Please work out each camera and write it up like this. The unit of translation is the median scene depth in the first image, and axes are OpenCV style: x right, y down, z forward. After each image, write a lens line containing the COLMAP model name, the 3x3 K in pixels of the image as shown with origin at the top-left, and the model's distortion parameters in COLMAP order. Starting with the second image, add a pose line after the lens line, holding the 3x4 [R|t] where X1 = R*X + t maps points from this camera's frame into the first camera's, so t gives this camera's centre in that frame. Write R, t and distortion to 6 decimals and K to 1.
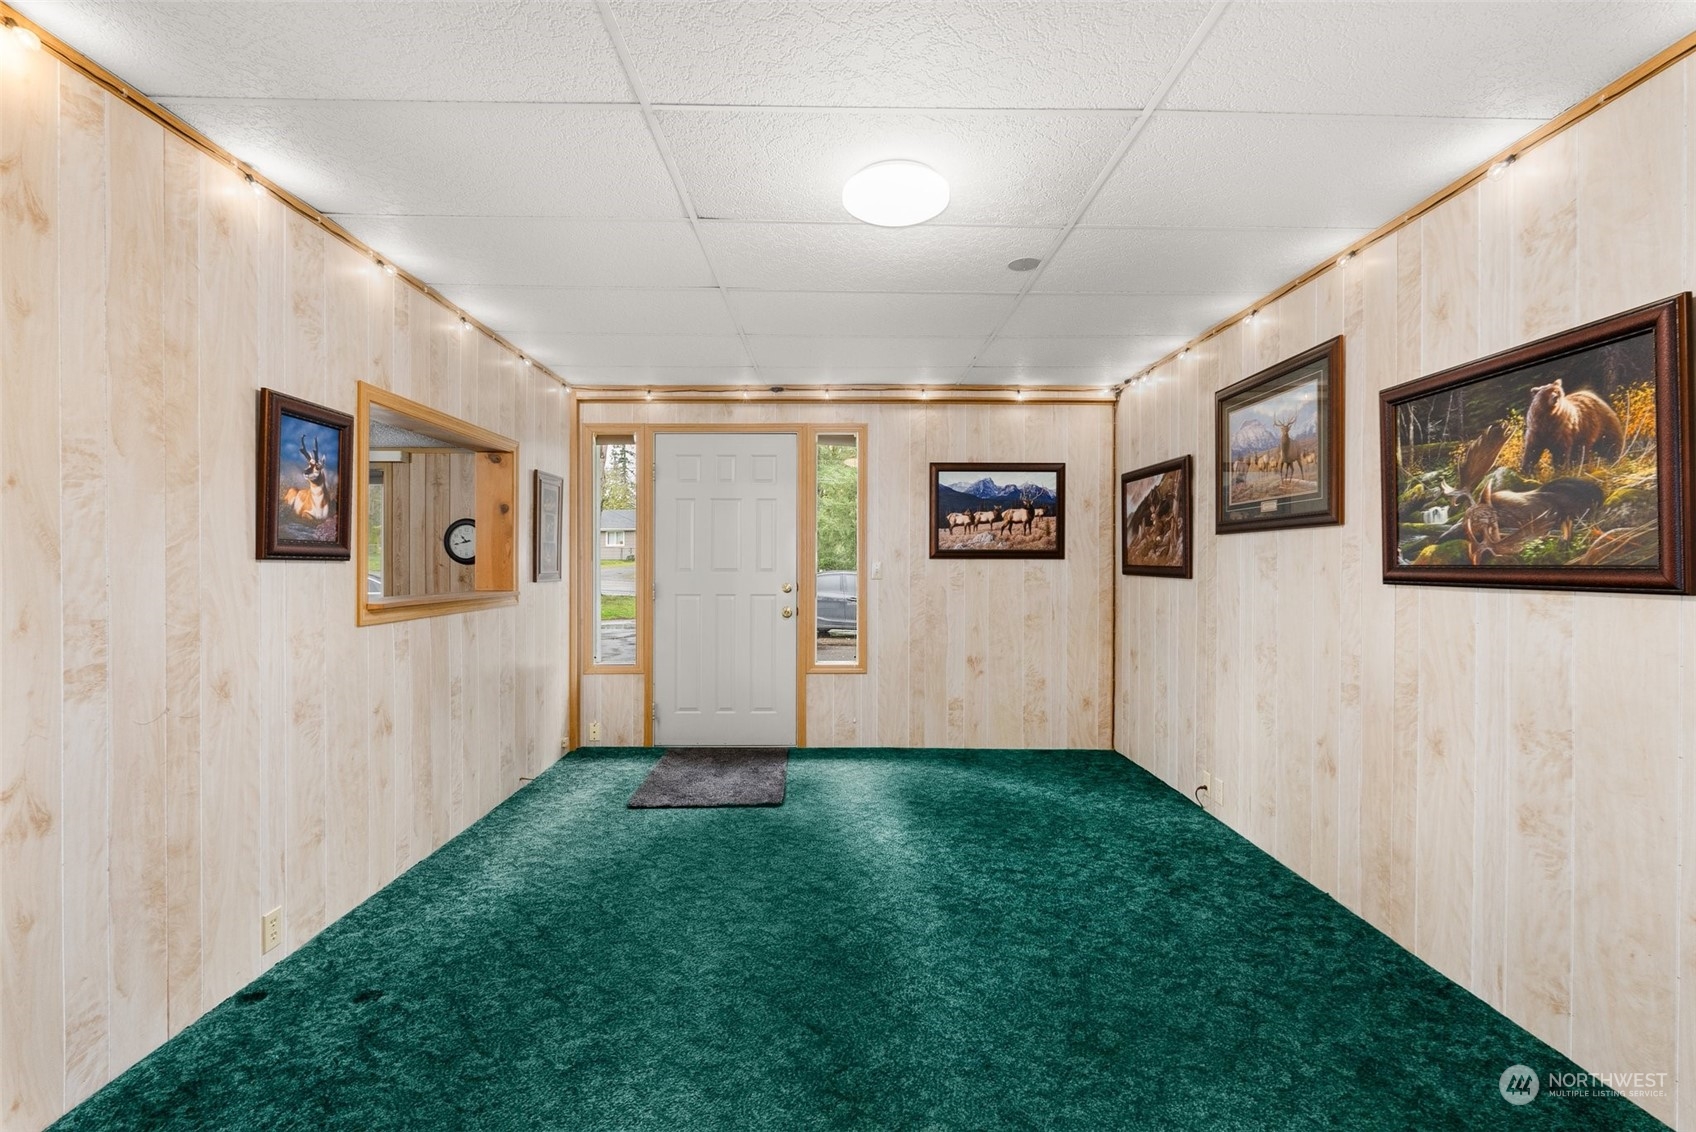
lens RADIAL K [[750.2, 0, 847.5], [0, 750.2, 558.8], [0, 0, 1]] dist [-0.004172, 0.000475]
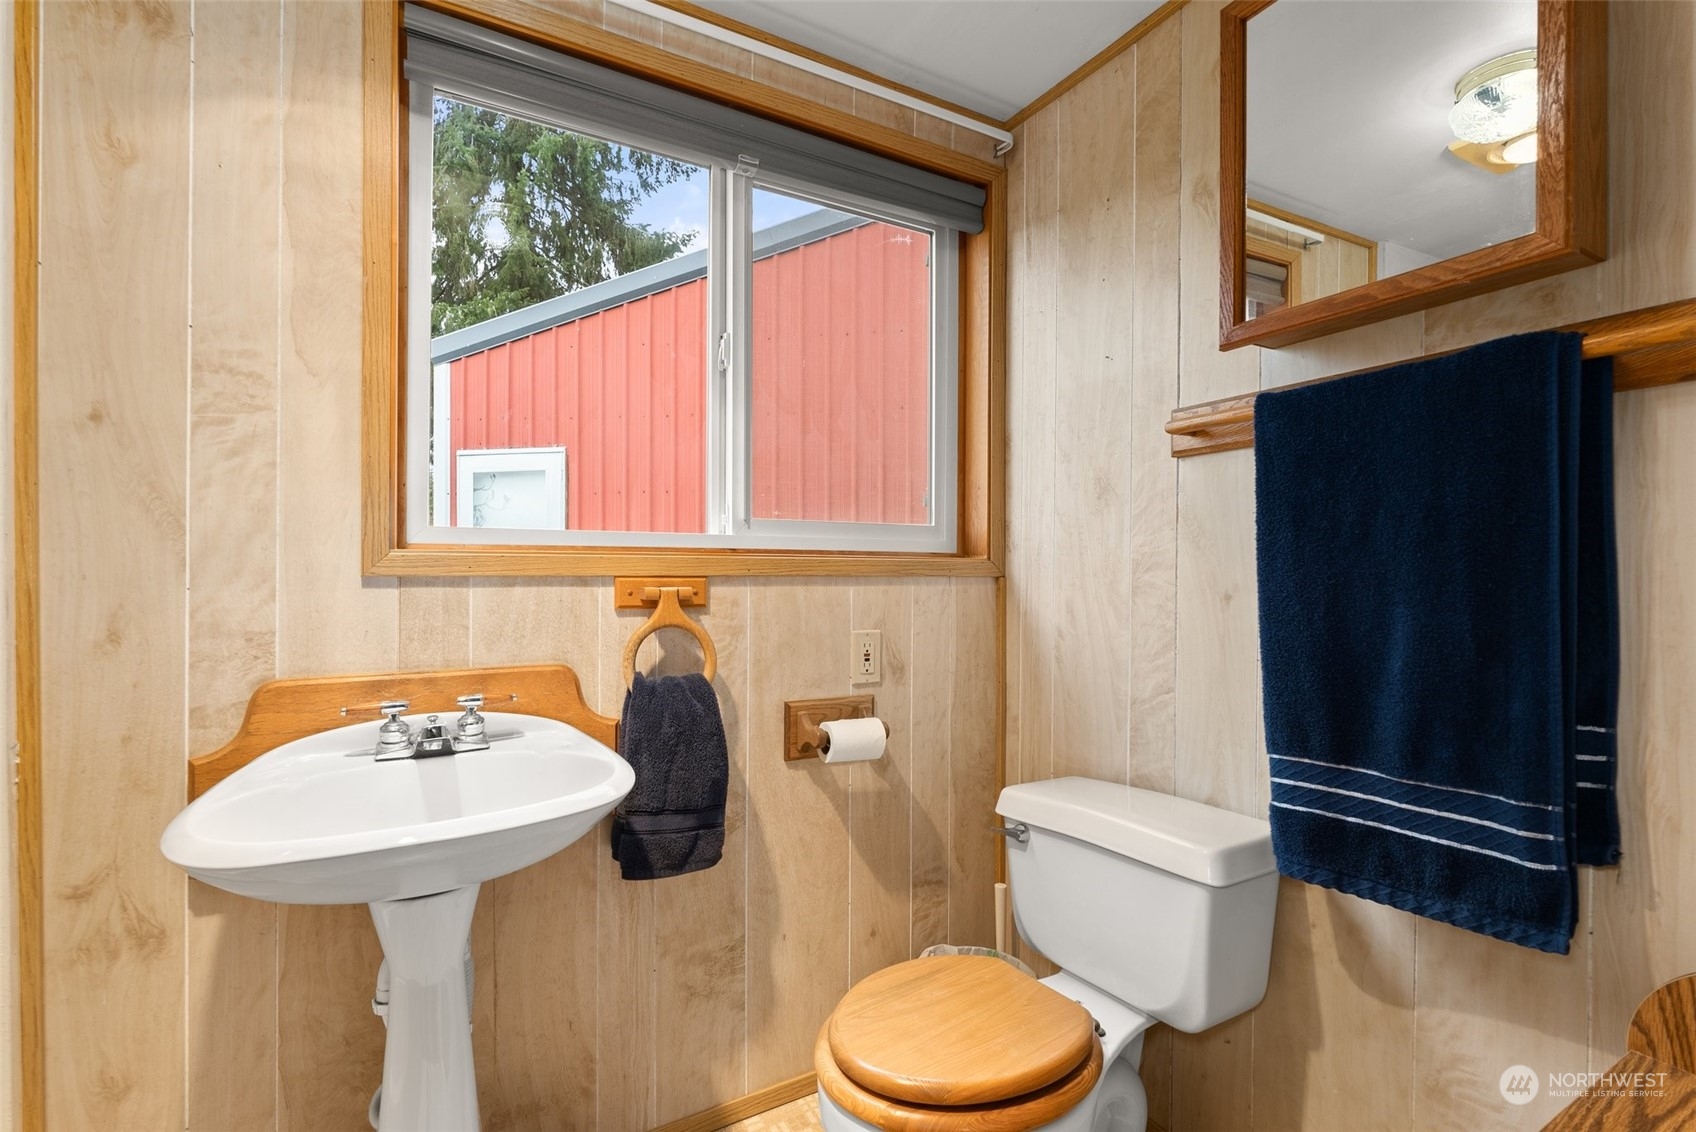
lens RADIAL K [[750.2, 0, 850.5], [0, 750.2, 563.6], [0, 0, 1]] dist [-0.004172, 0.000475]
pose [[0.476617, 0.008271, -0.879072, -0.212548], [-0.006017, 0.999963, 0.006146, 0.017522], [0.879090, 0.002360, 0.476650, 1.226131]]
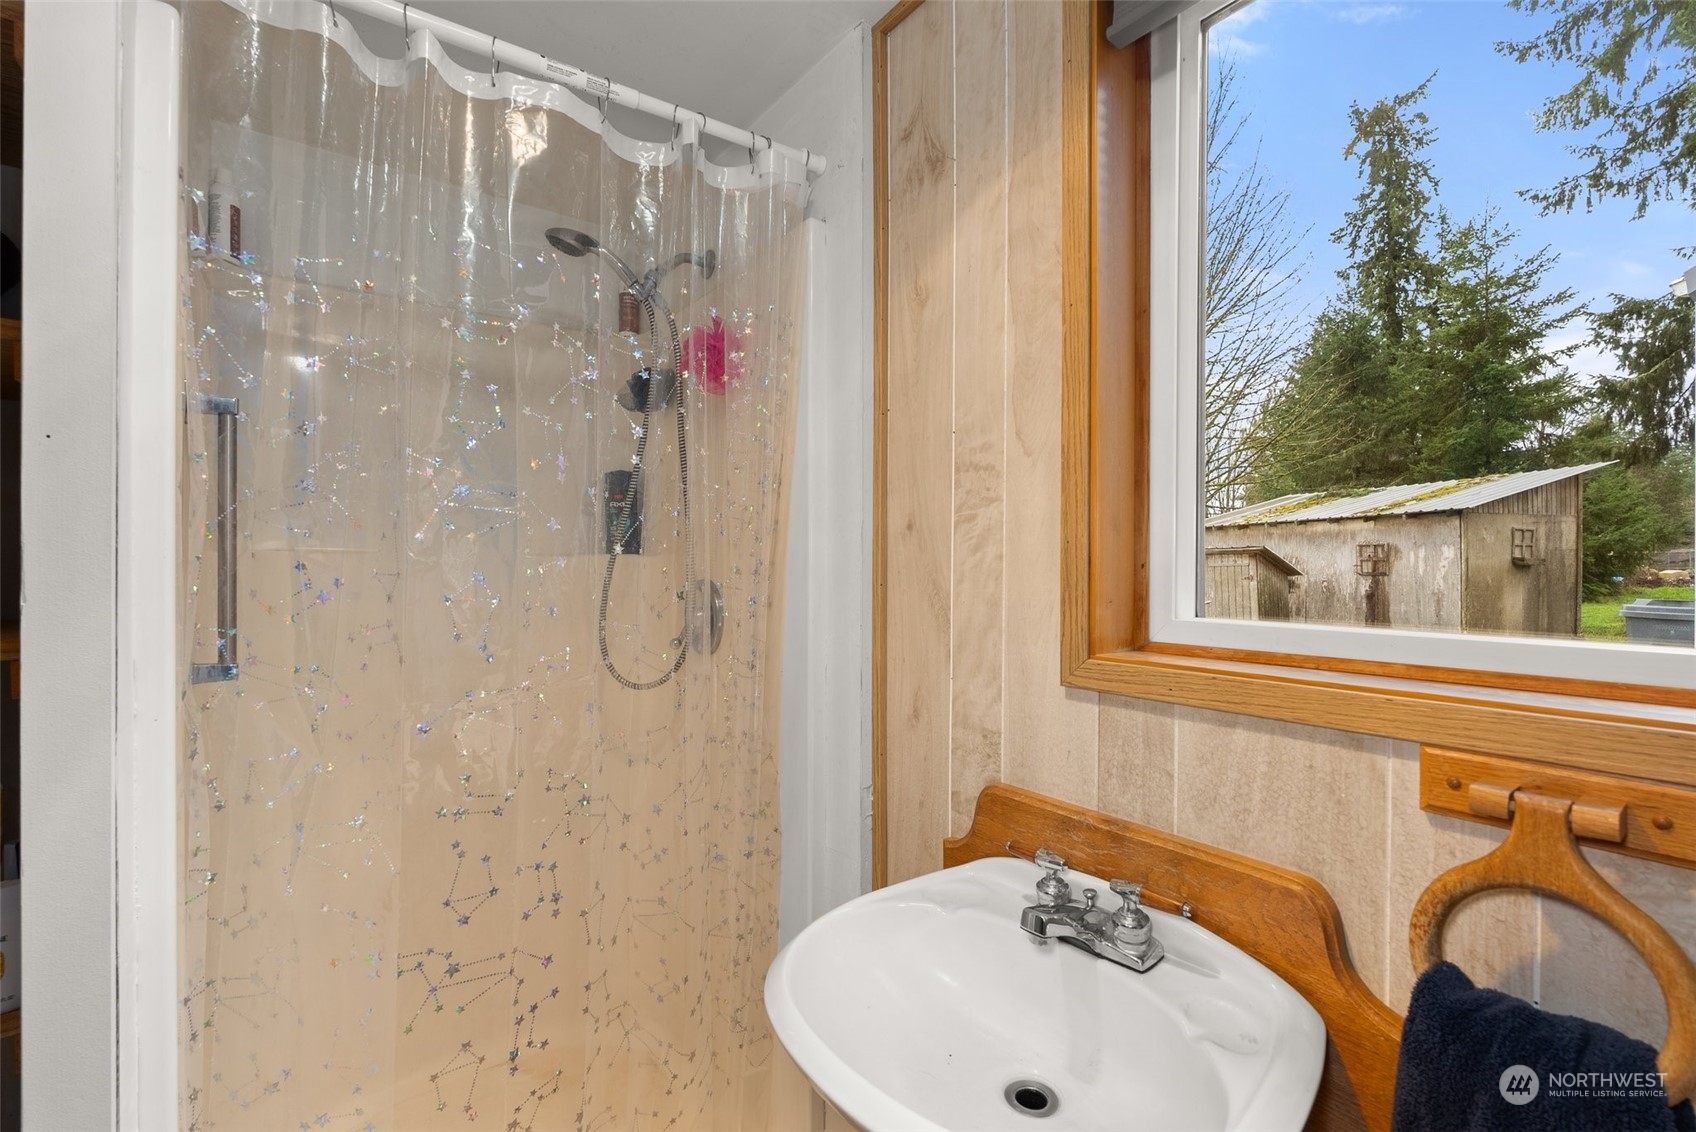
lens RADIAL K [[750.2, 0, 849.3], [0, 750.2, 566.8], [0, 0, 1]] dist [-0.004172, 0.000475]
pose [[-0.807610, -0.001435, -0.589715, -0.579609], [-0.001093, 0.999999, -0.000935, -0.057776], [0.589716, -0.000110, -0.807611, 1.544145]]
